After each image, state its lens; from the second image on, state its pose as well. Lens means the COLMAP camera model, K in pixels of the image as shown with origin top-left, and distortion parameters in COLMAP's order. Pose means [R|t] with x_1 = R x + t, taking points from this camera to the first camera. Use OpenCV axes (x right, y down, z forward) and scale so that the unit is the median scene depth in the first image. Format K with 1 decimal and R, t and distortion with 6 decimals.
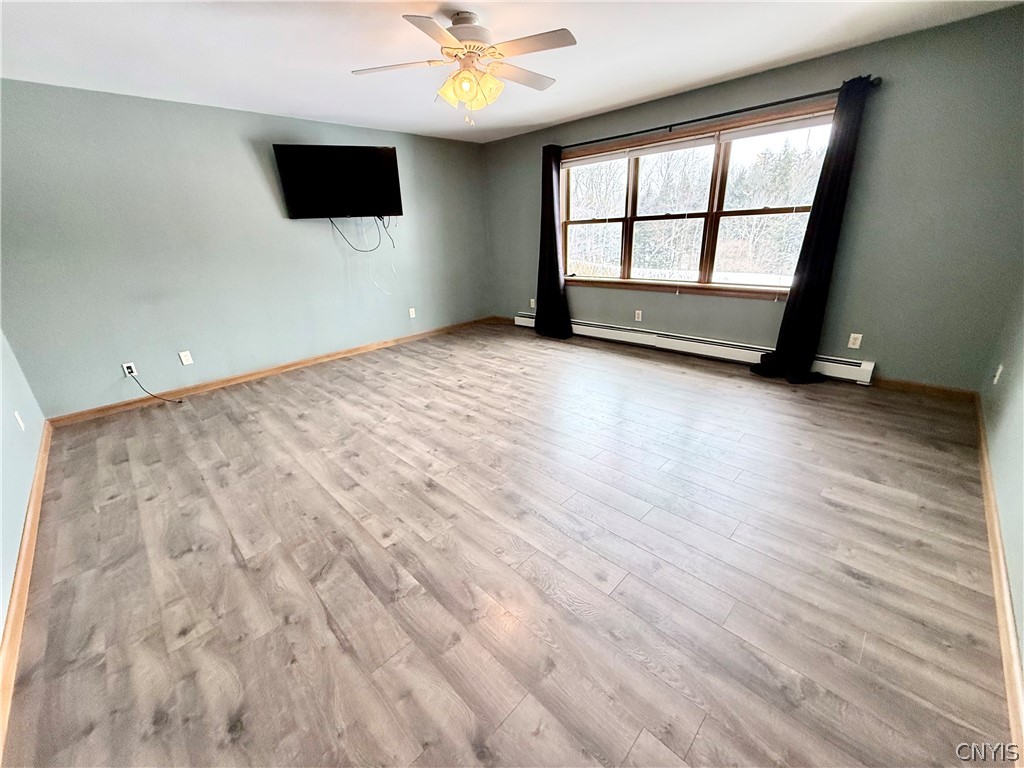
lens RADIAL K [[408.7, 0, 513.4], [0, 408.7, 383.5], [0, 0, 1]] dist [-0.000676, -0.000030]
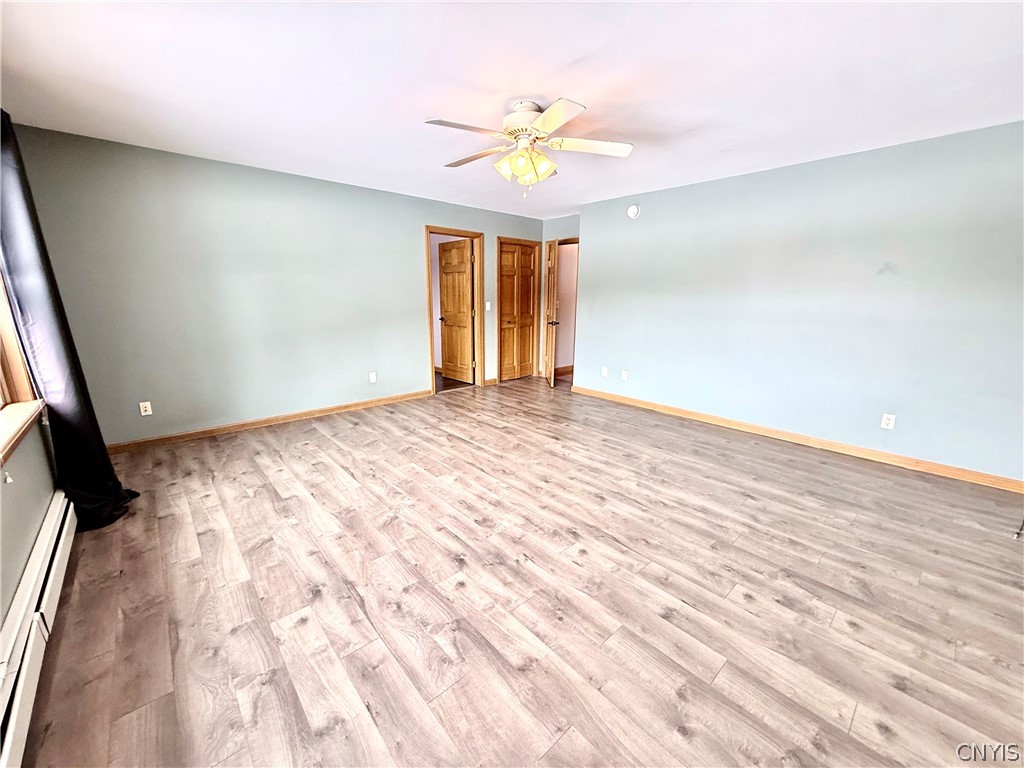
lens RADIAL K [[408.7, 0, 510.8], [0, 408.7, 388.0], [0, 0, 1]] dist [-0.000676, -0.000030]
pose [[-0.997779, 0.024350, 0.061995, -0.086372], [0.054680, 0.830929, 0.553685, -0.587731], [-0.038031, 0.555846, -0.830415, 1.567898]]
